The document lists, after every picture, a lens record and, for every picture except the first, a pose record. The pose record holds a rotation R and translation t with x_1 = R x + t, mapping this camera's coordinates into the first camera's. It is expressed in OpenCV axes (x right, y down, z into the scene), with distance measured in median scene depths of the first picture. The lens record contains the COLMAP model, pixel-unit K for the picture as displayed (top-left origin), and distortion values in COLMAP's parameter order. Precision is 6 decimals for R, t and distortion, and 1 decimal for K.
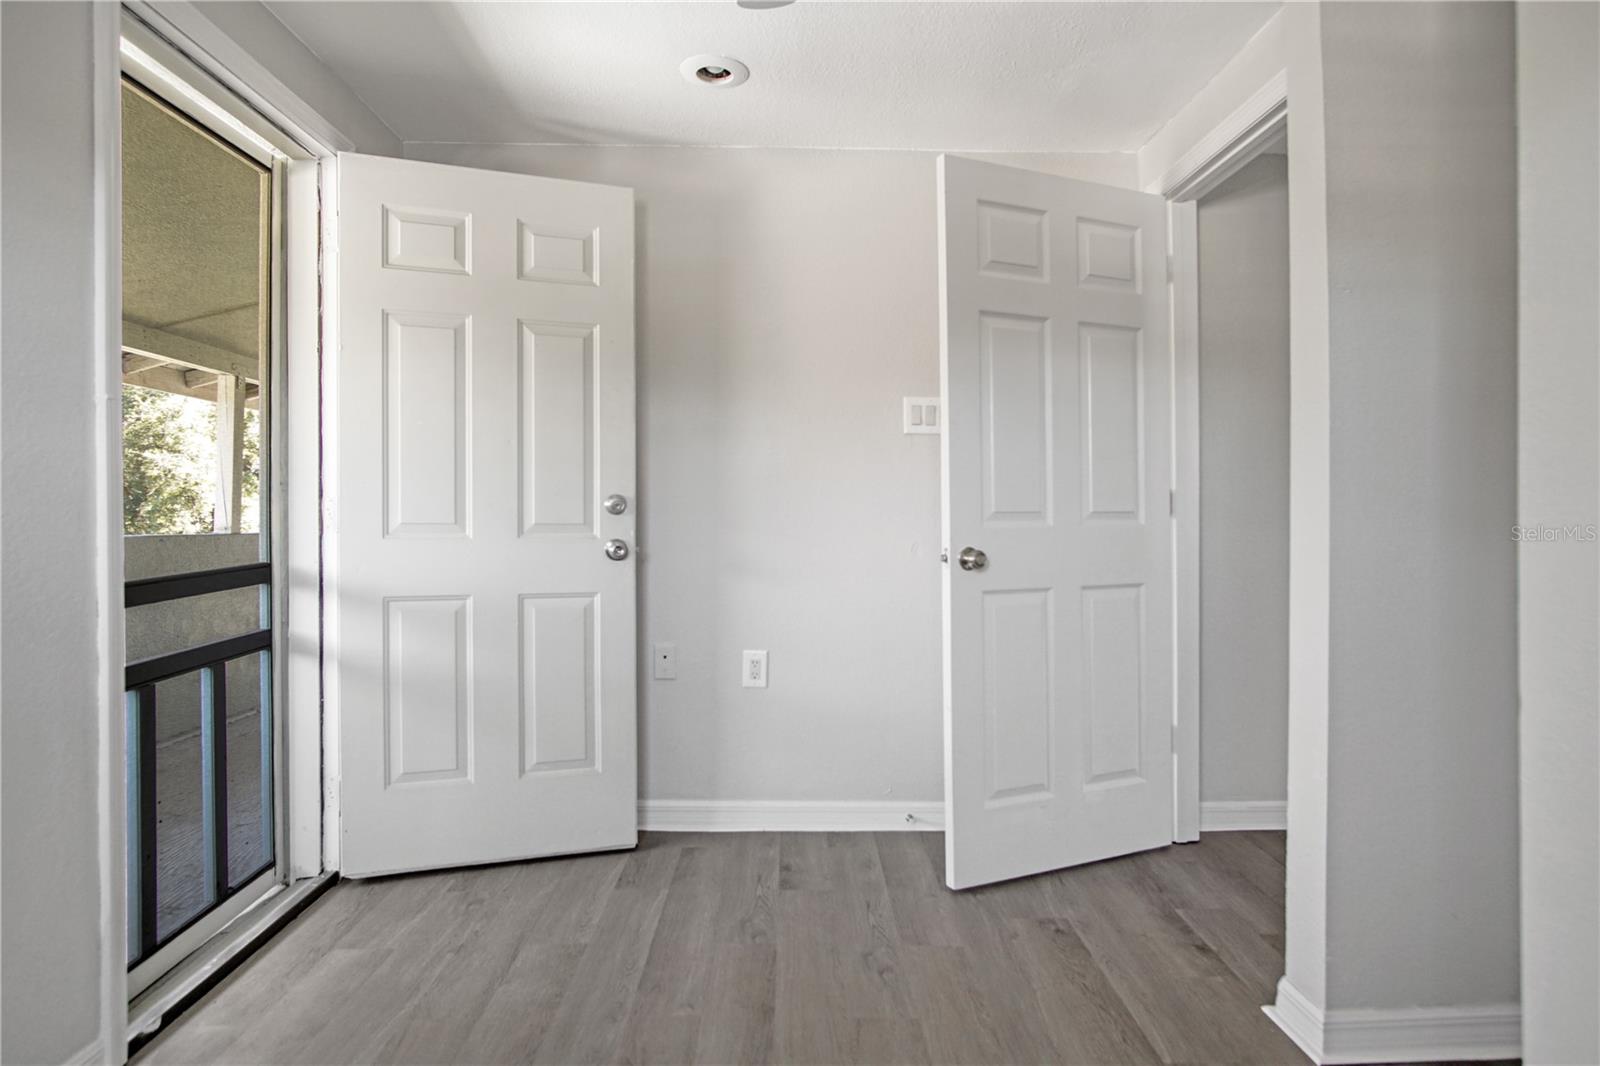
lens RADIAL K [[893.7, 0, 807.5], [0, 893.7, 501.8], [0, 0, 1]] dist [-0.009055, 0.008261]
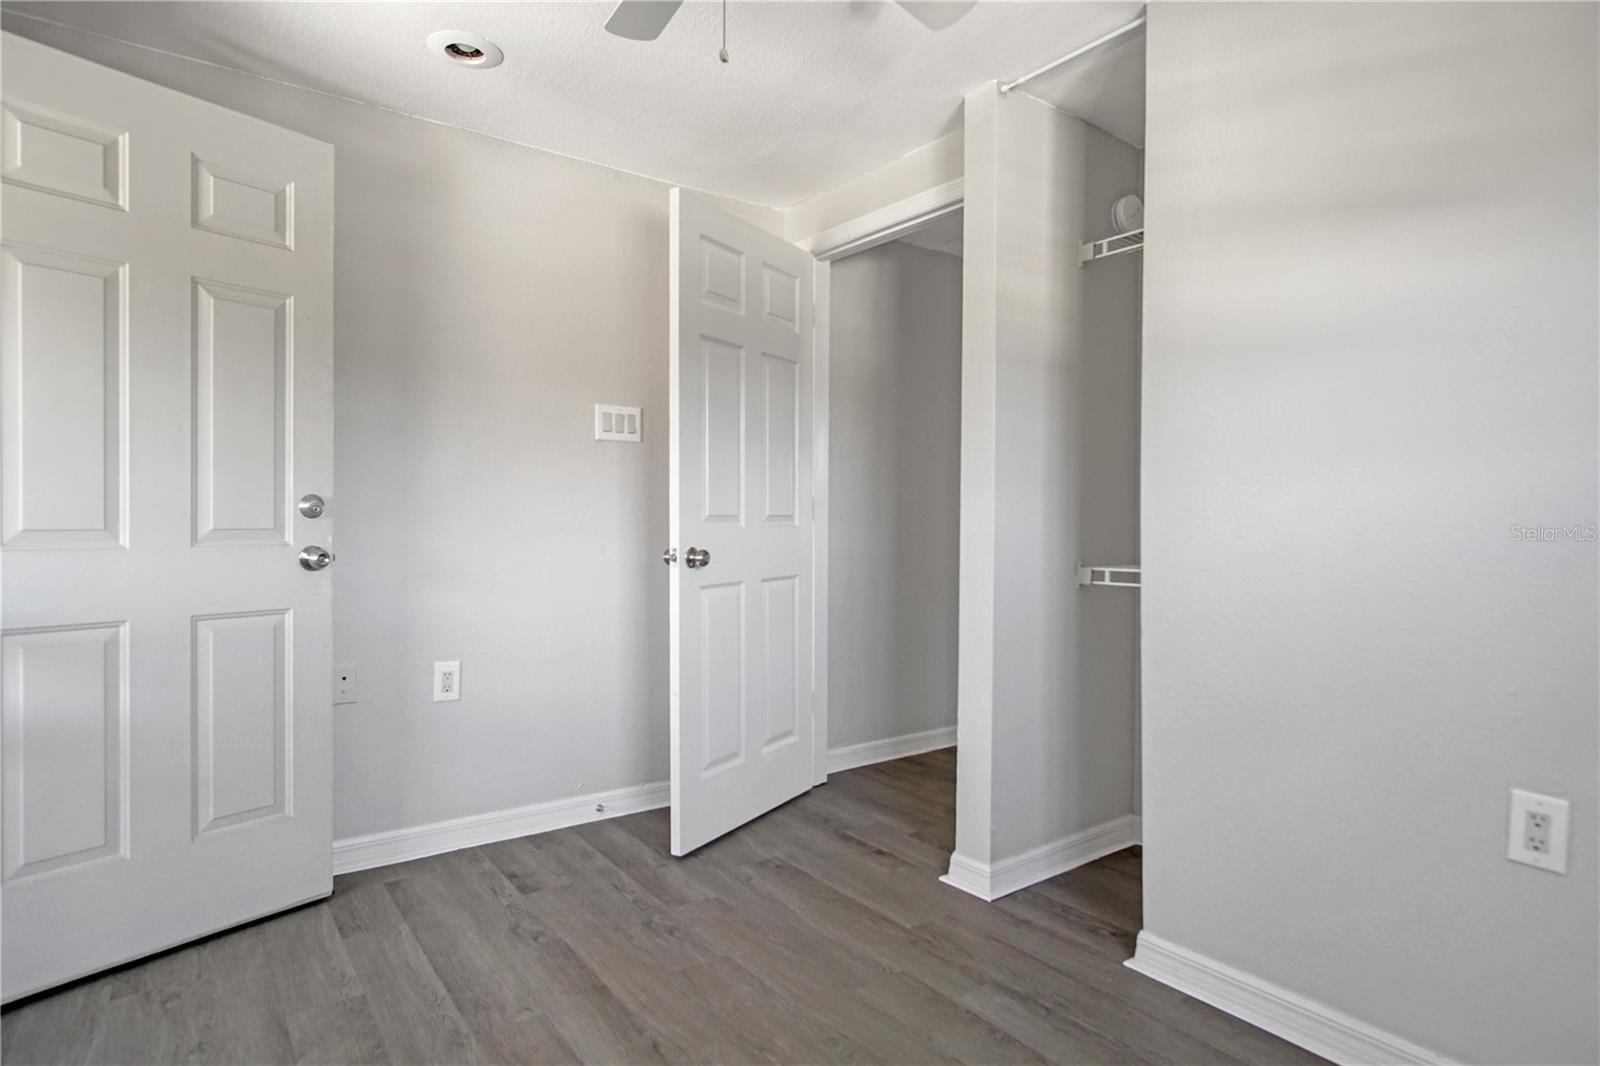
lens RADIAL K [[893.7, 0, 847.0], [0, 893.7, 519.2], [0, 0, 1]] dist [-0.009055, 0.008261]
pose [[0.804287, -0.001366, 0.594240, -0.323544], [-0.009040, 0.999854, 0.014534, -0.001934], [-0.594173, -0.017062, 0.804157, -0.006865]]
